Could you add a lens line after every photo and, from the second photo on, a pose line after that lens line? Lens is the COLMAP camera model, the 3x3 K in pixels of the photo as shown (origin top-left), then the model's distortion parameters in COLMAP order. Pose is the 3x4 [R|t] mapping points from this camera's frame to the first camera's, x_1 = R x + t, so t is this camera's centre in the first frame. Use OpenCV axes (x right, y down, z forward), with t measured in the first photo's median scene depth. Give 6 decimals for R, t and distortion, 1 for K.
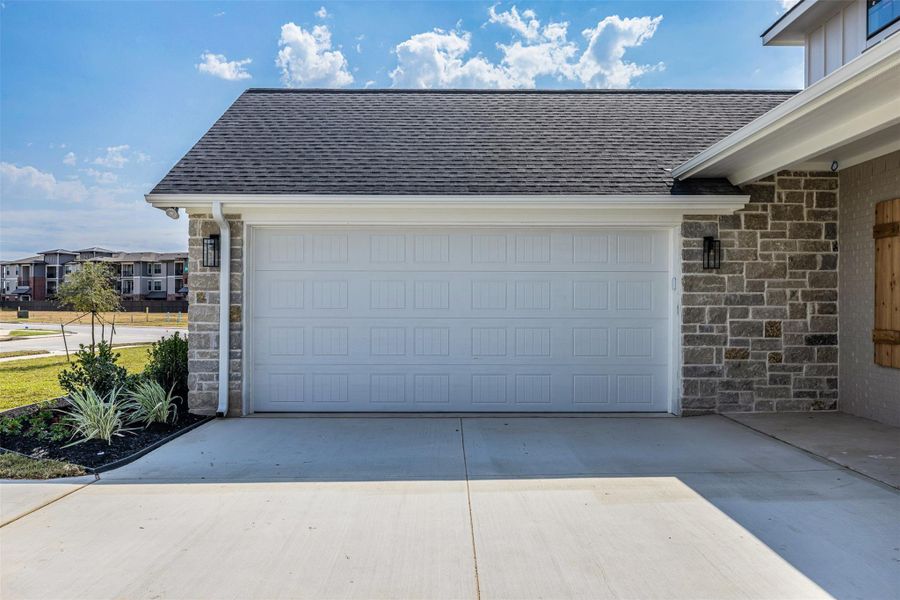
lens RADIAL K [[641.3, 0, 448.7], [0, 641.3, 298.6], [0, 0, 1]] dist [-0.002858, 0.000881]
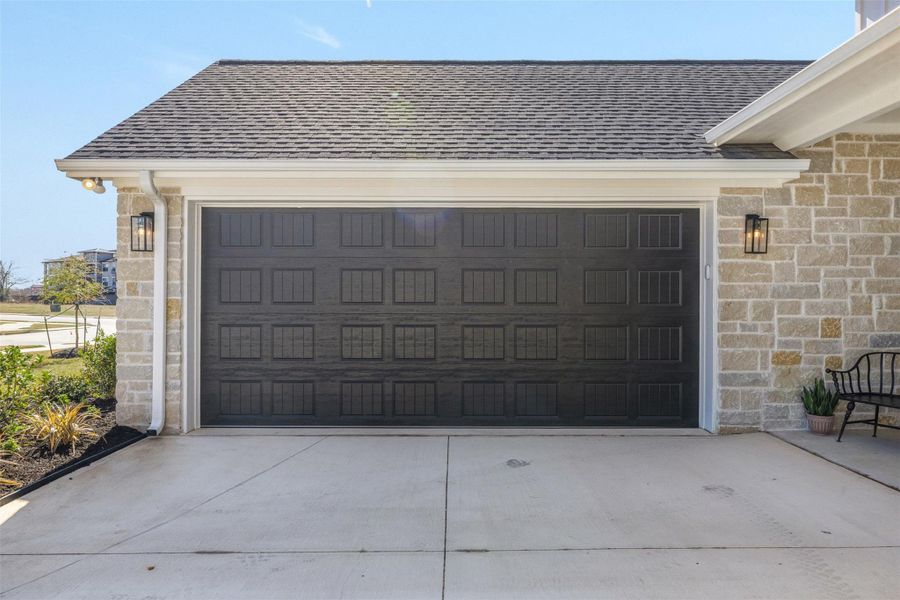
lens RADIAL K [[571.2, 0, 449.9], [0, 571.2, 293.9], [0, 0, 1]] dist [-0.002815, -0.000619]
pose [[0.999986, 0.000009, -0.005336, 0.024956], [-0.000006, 1.000000, 0.000461, 0.004279], [0.005336, -0.000461, 0.999986, 0.271036]]
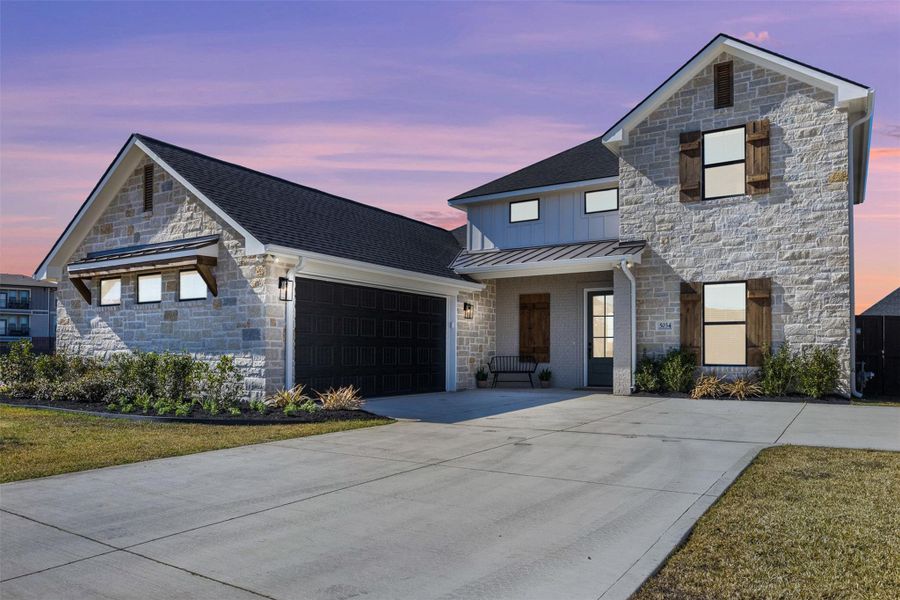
lens RADIAL K [[633.8, 0, 452.5], [0, 633.8, 341.1], [0, 0, 1]] dist [0.003484, 0.001384]
pose [[0.531497, 0.016329, 0.846903, -1.325960], [-0.008733, 0.999867, -0.013798, 0.053314], [-0.847015, -0.000062, 0.531569, -0.039265]]
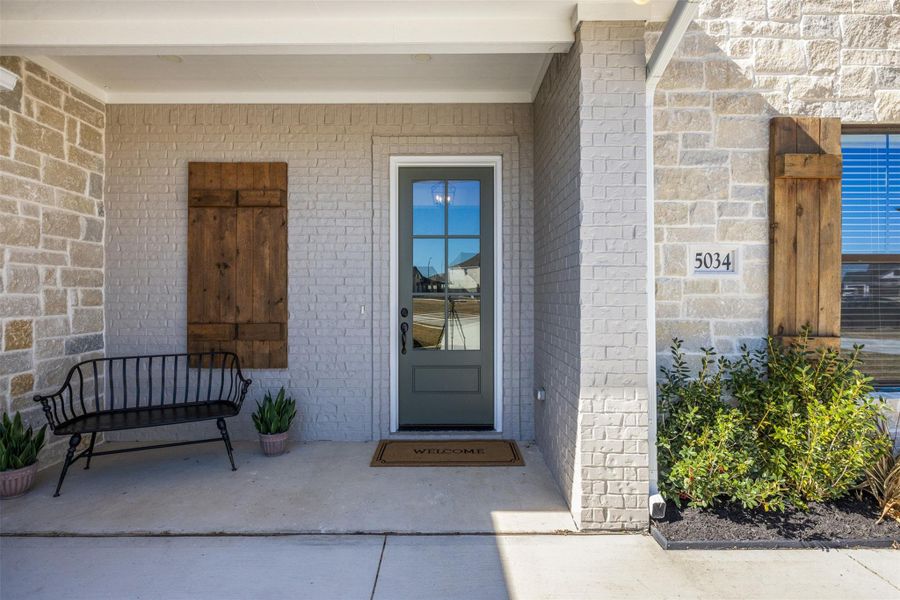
lens RADIAL K [[457.9, 0, 449.1], [0, 457.9, 293.5], [0, 0, 1]] dist [0.000746, 0.000057]
pose [[-0.004560, 0.001394, 0.999989, 0.097733], [-0.005789, 0.999982, -0.001421, 0.009544], [-0.999973, -0.005795, -0.004552, 0.619336]]
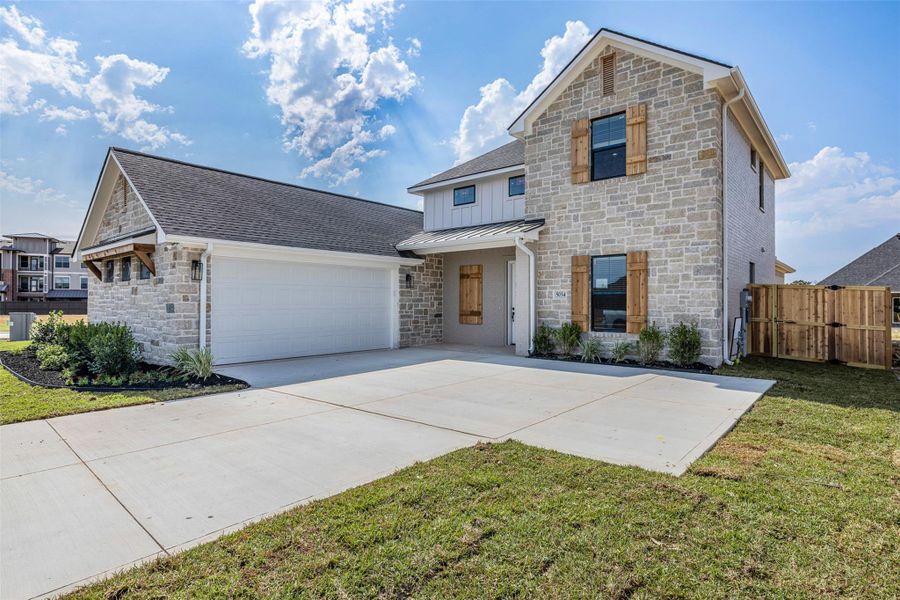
lens RADIAL K [[474.5, 0, 450.0], [0, 474.5, 300.0], [0, 0, 1]] dist [-0.003998, 0.000093]
pose [[0.649254, 0.002375, 0.760568, -0.870693], [-0.005608, 0.999983, 0.001664, -0.002799], [-0.760551, -0.005345, 0.649257, -0.302879]]
